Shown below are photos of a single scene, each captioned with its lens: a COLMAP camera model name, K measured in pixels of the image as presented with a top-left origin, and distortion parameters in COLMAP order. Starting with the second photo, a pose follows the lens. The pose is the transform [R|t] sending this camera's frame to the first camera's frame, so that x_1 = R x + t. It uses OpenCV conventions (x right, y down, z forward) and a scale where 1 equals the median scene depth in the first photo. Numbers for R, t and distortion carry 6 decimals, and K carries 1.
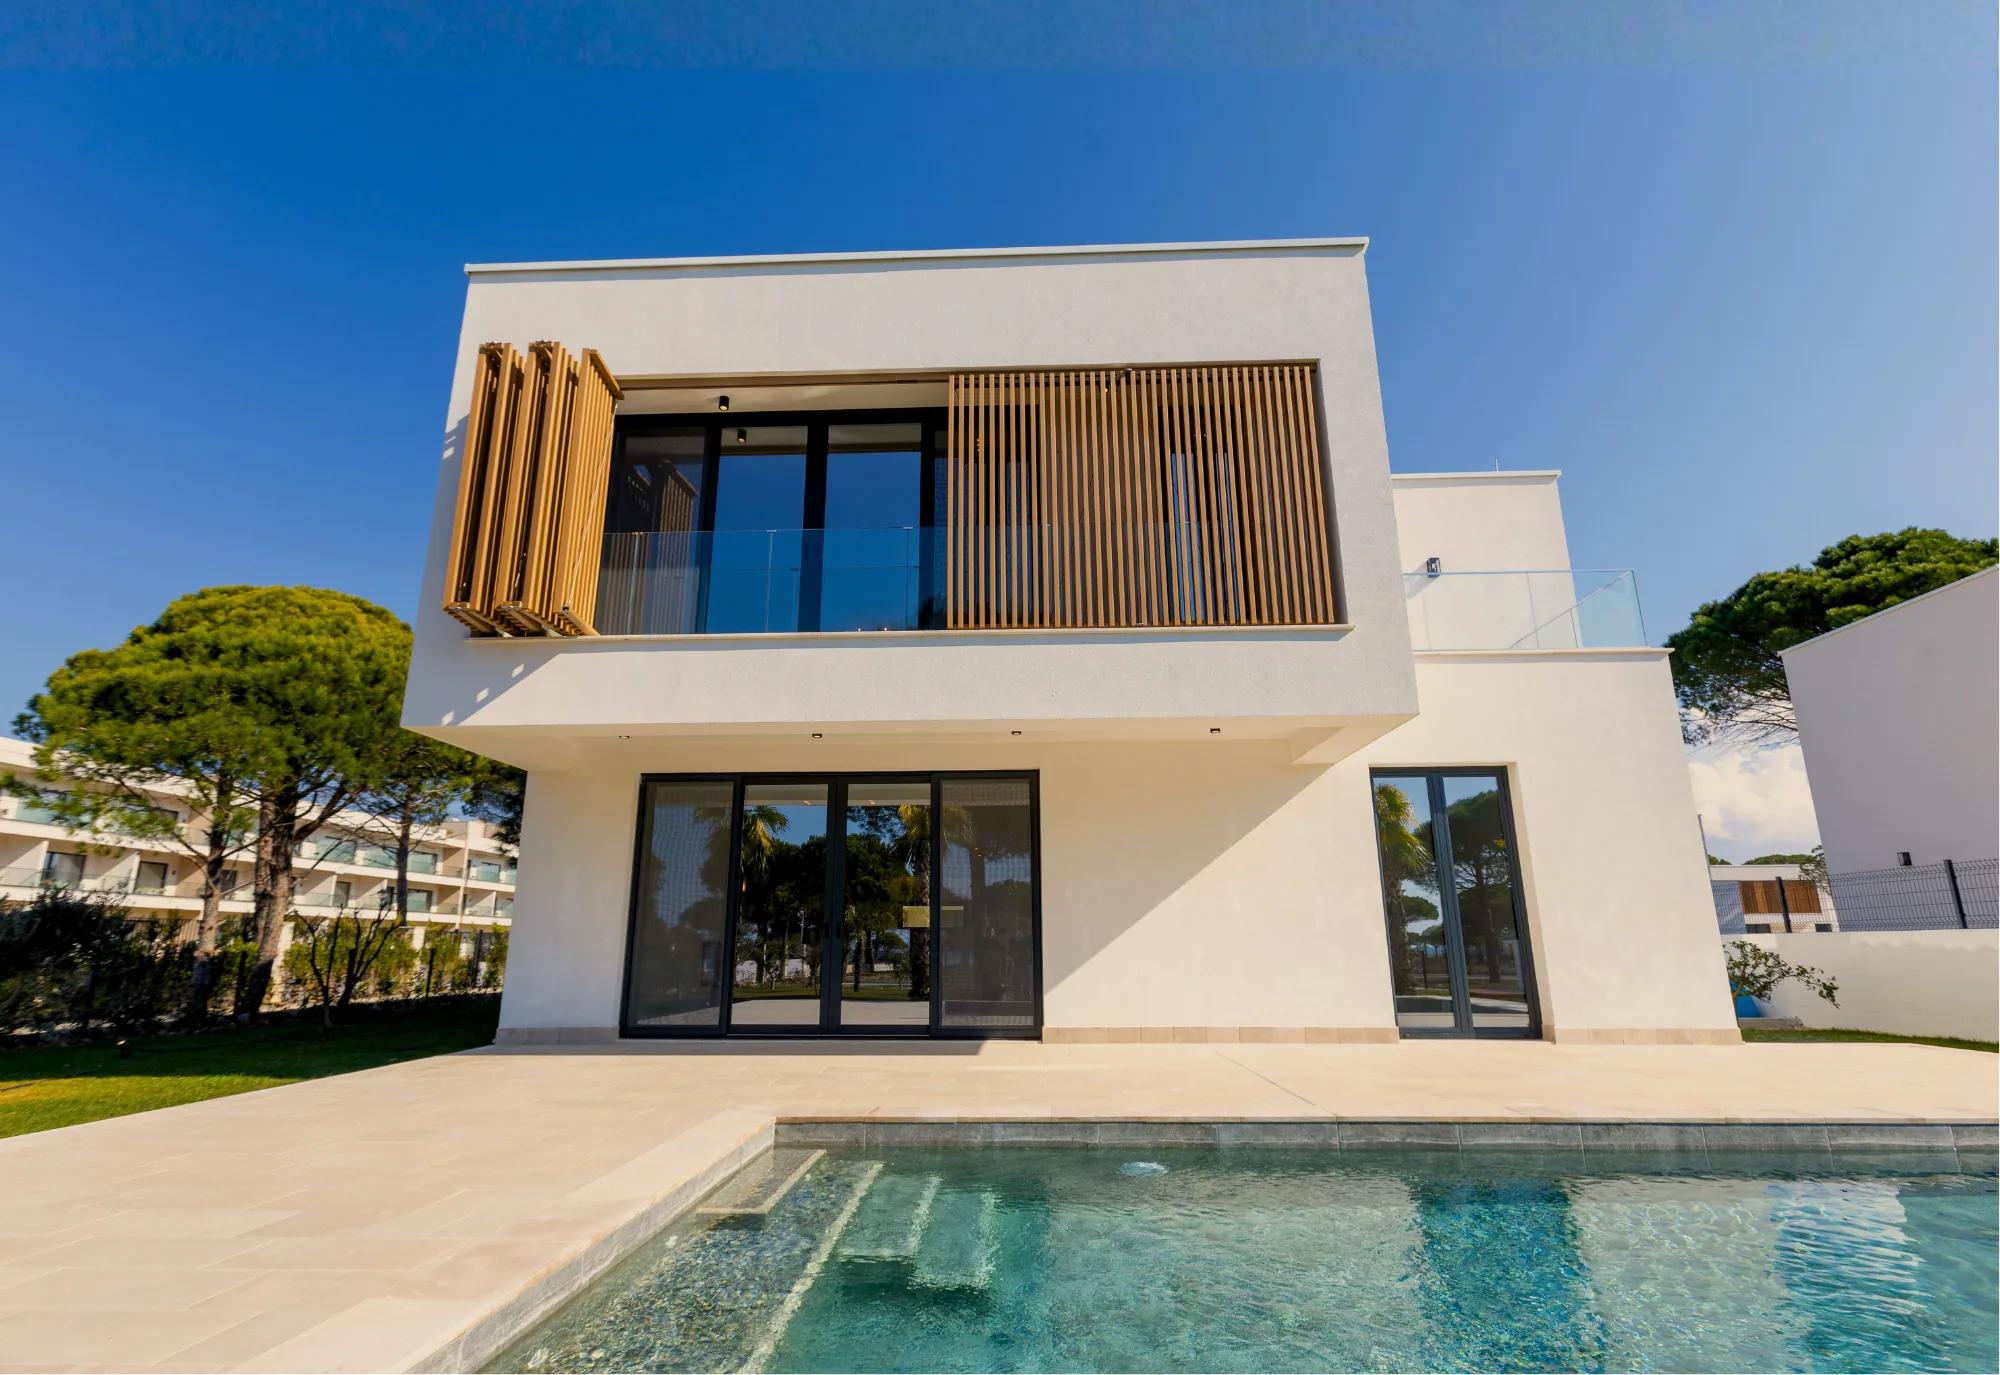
lens RADIAL K [[939.4, 0, 1001.7], [0, 939.4, 716.2], [0, 0, 1]] dist [-0.005473, -0.000213]
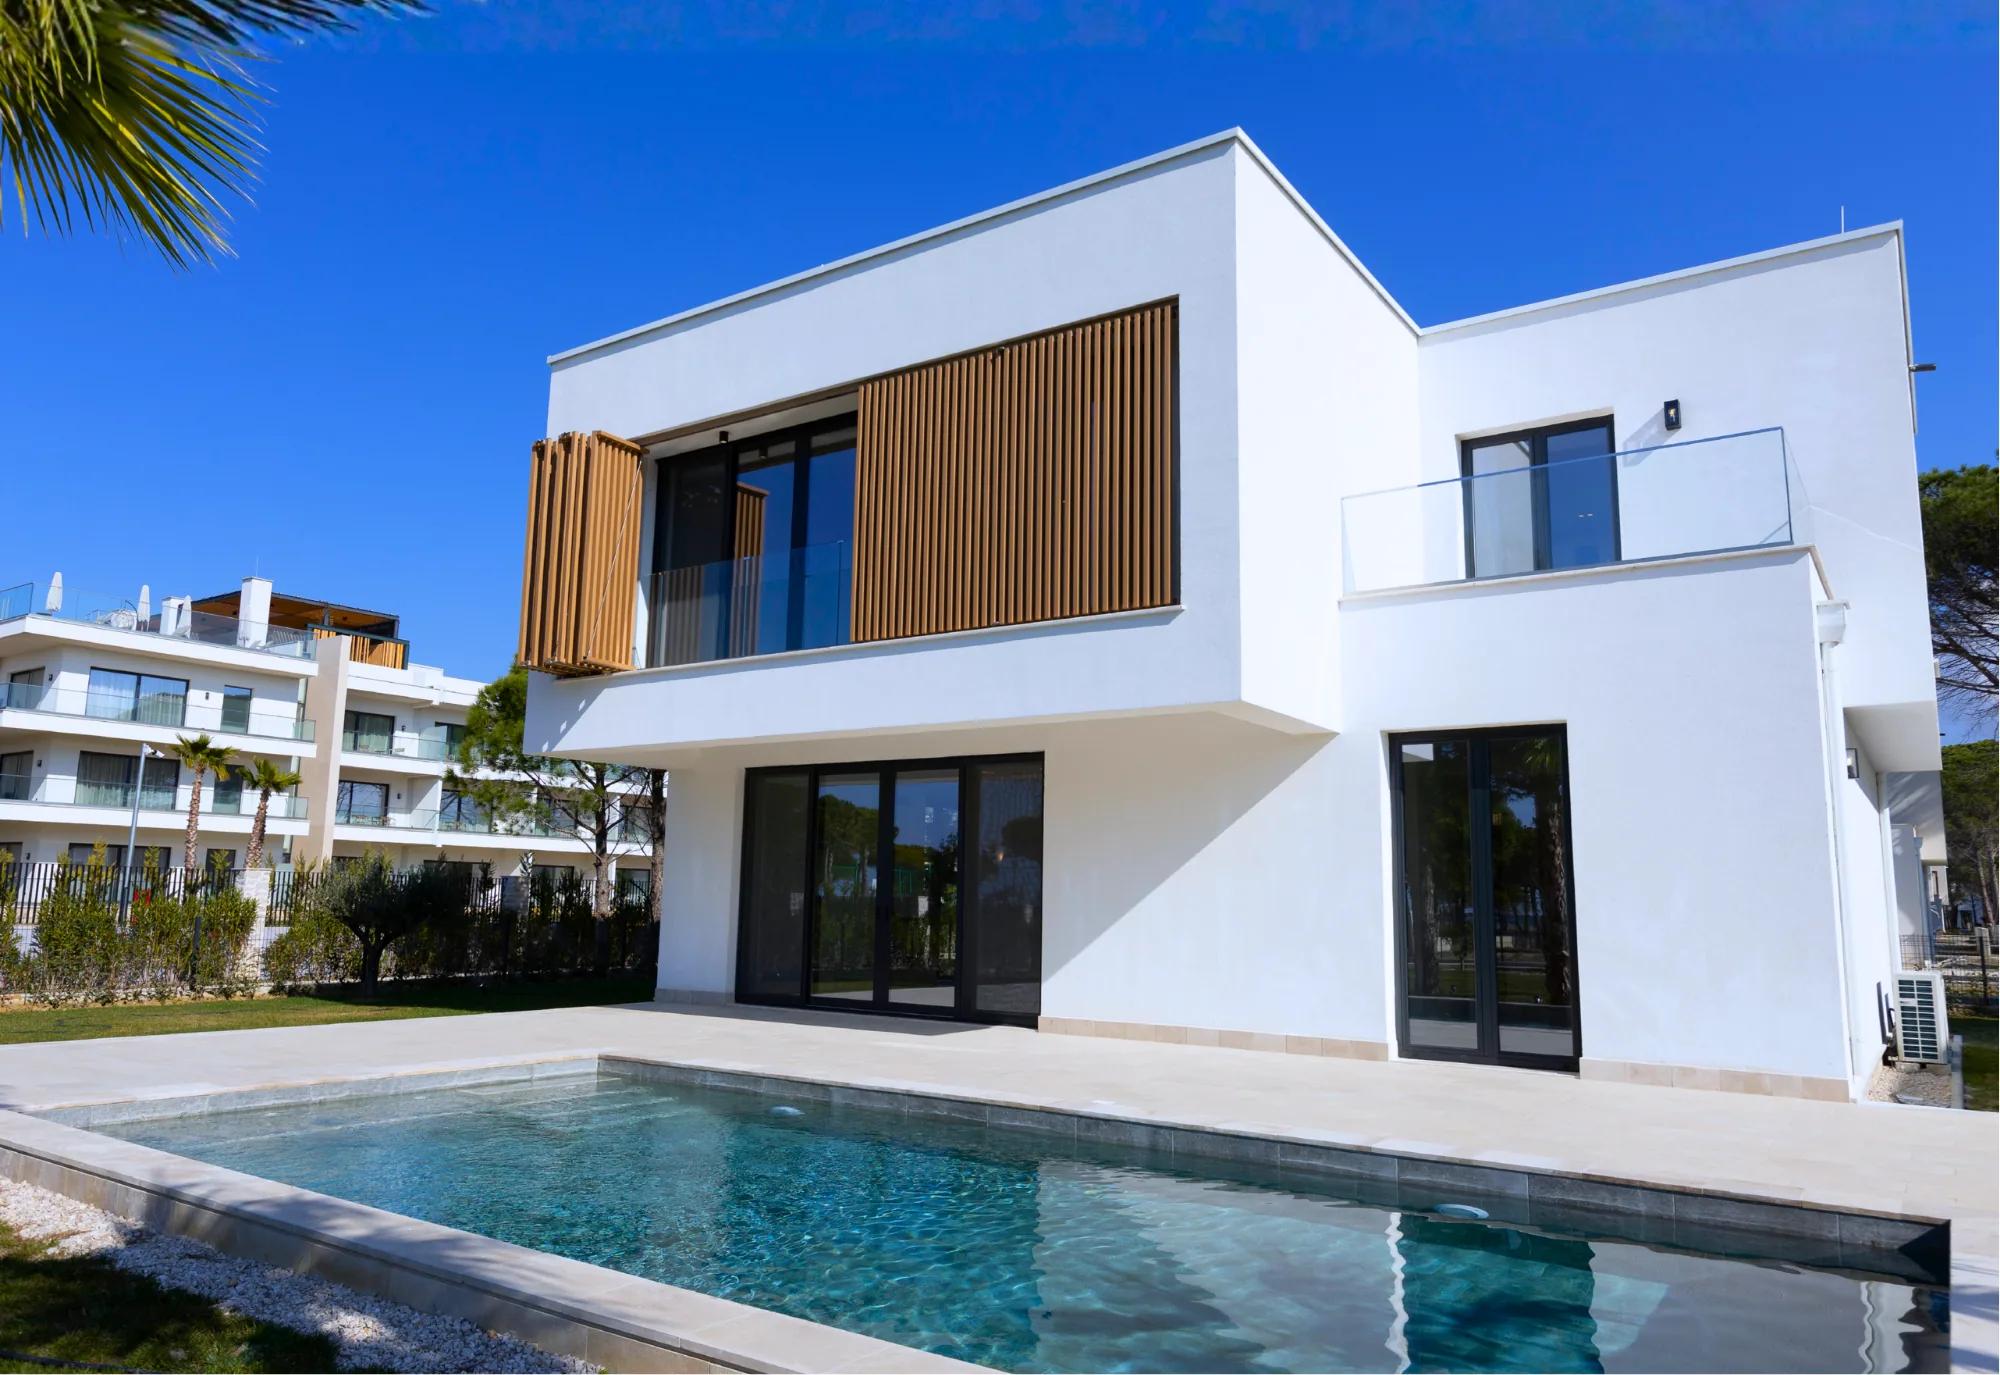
lens RADIAL K [[1388.5, 0, 1000.0], [0, 1388.5, 687.5], [0, 0, 1]] dist [0.001366, 0.001172]
pose [[0.837071, -0.064177, -0.543317, 0.833246], [0.110043, 0.992550, 0.052299, -0.093877], [0.535913, -0.103566, 0.837897, -0.213024]]
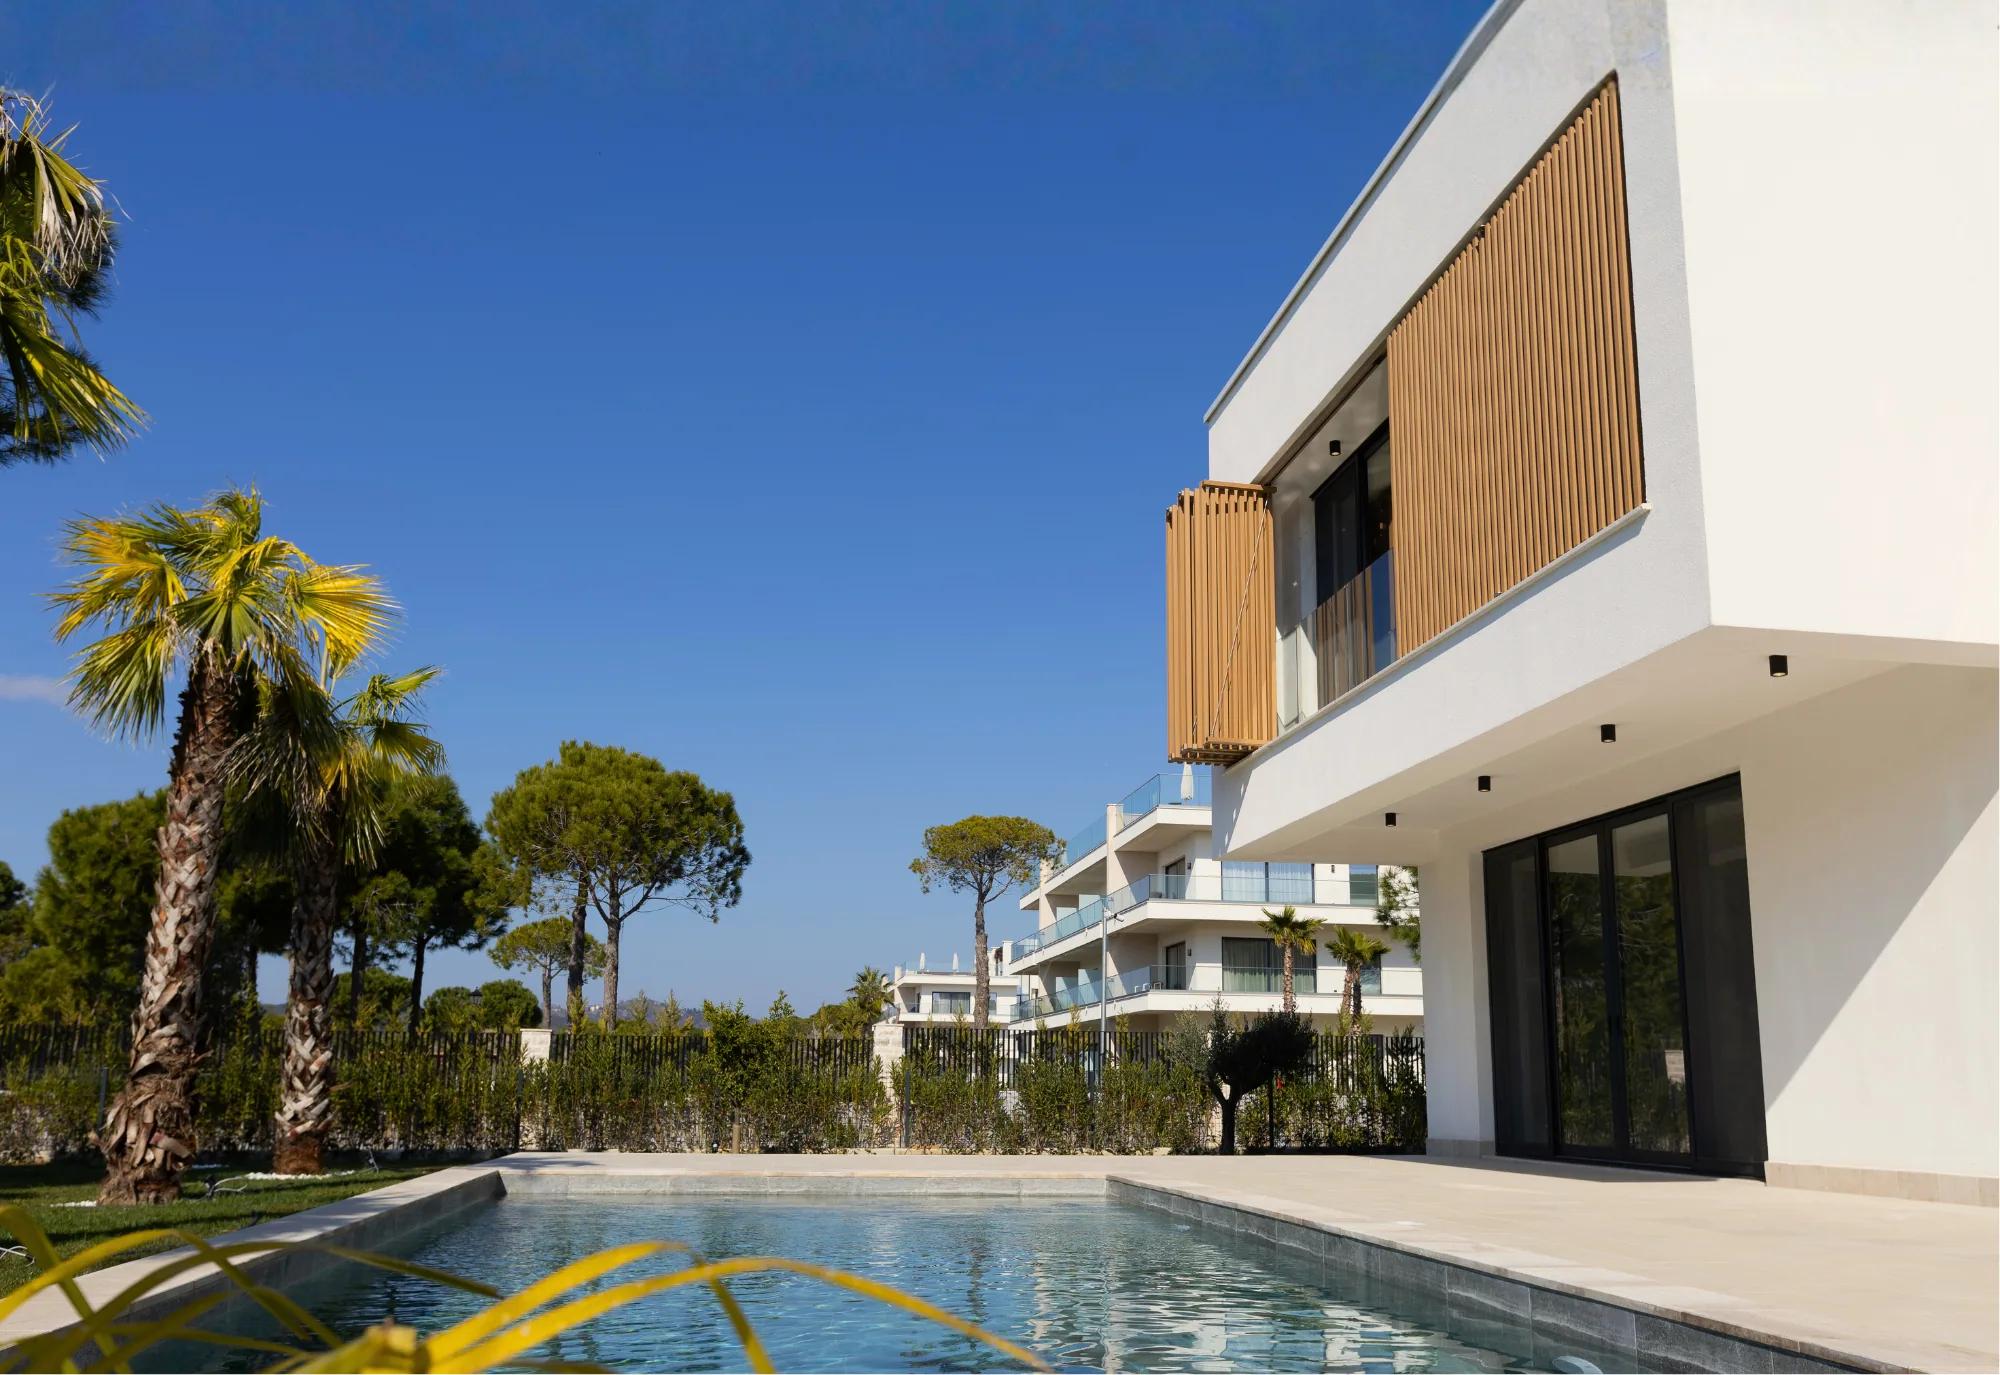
lens RADIAL K [[1706.6, 0, 1005.3], [0, 1706.6, 736.3], [0, 0, 1]] dist [0.003202, 0.002591]
pose [[0.189245, -0.194545, -0.962465, 1.161926], [0.223419, 0.962999, -0.150723, 0.106958], [0.956175, -0.186509, 0.225708, 0.279069]]
